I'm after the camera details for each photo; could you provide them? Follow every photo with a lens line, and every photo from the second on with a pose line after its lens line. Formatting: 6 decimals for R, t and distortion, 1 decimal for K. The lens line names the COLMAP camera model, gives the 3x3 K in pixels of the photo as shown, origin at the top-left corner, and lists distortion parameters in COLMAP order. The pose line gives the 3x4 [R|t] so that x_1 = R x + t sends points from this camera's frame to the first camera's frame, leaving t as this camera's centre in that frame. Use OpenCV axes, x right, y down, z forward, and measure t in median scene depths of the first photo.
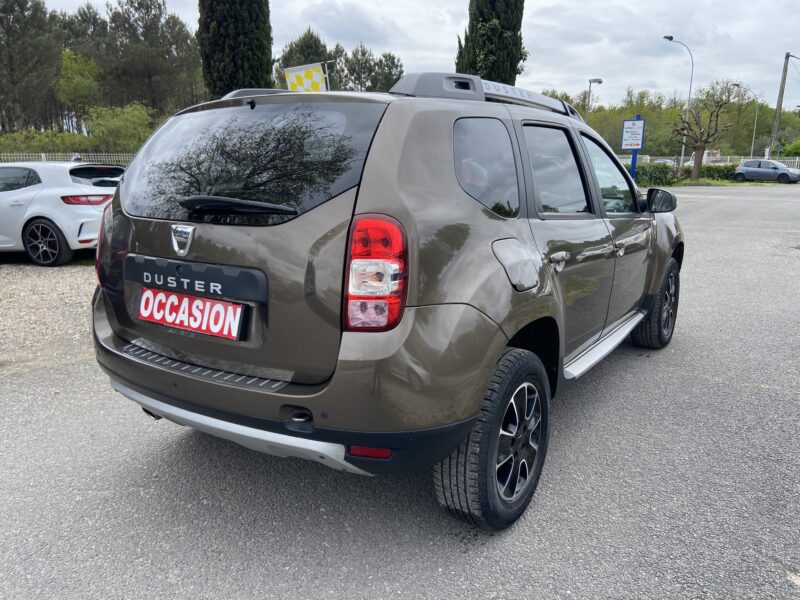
lens RADIAL K [[599.9, 0, 400.1], [0, 599.9, 300.7], [0, 0, 1]] dist [0.094190, -0.109467]
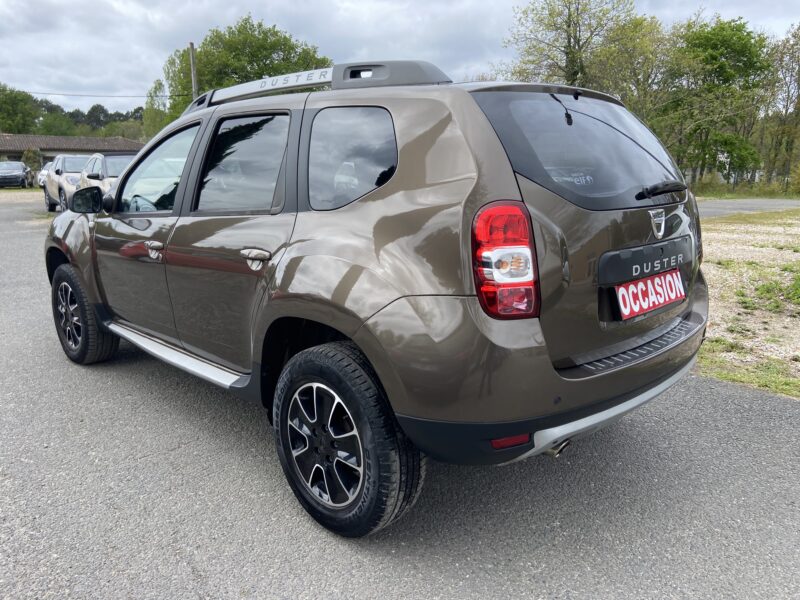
lens RADIAL K [[599.9, 0, 401.6], [0, 599.9, 295.0], [0, 0, 1]] dist [0.094190, -0.109467]
pose [[0.204945, -0.195541, 0.959042, -1.447773], [0.209051, 0.965975, 0.152281, -0.227761], [-0.956188, 0.169280, 0.238850, 1.162467]]
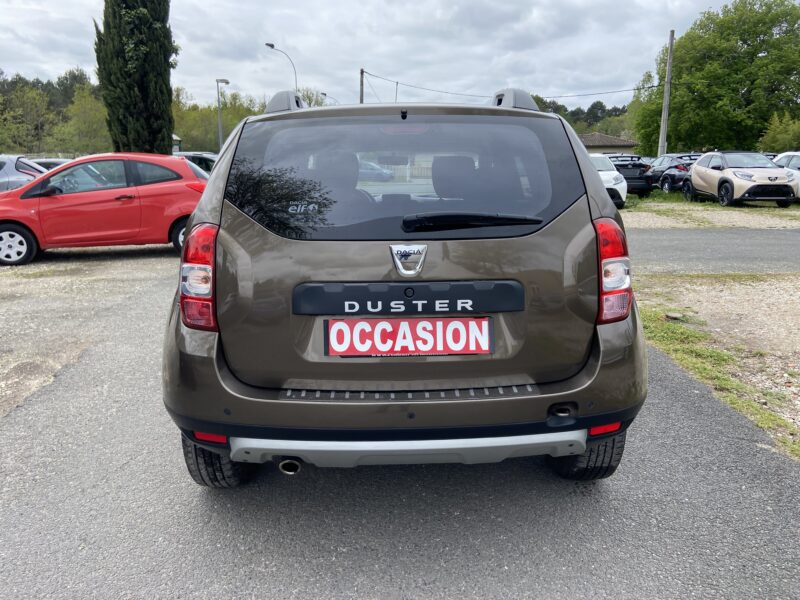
lens RADIAL K [[599.9, 0, 401.2], [0, 599.9, 302.8], [0, 0, 1]] dist [0.094190, -0.109467]
pose [[0.816833, -0.132367, 0.561482, -0.874225], [0.129438, 0.990556, 0.045216, -0.075930], [-0.562165, 0.035744, 0.826253, 0.236514]]
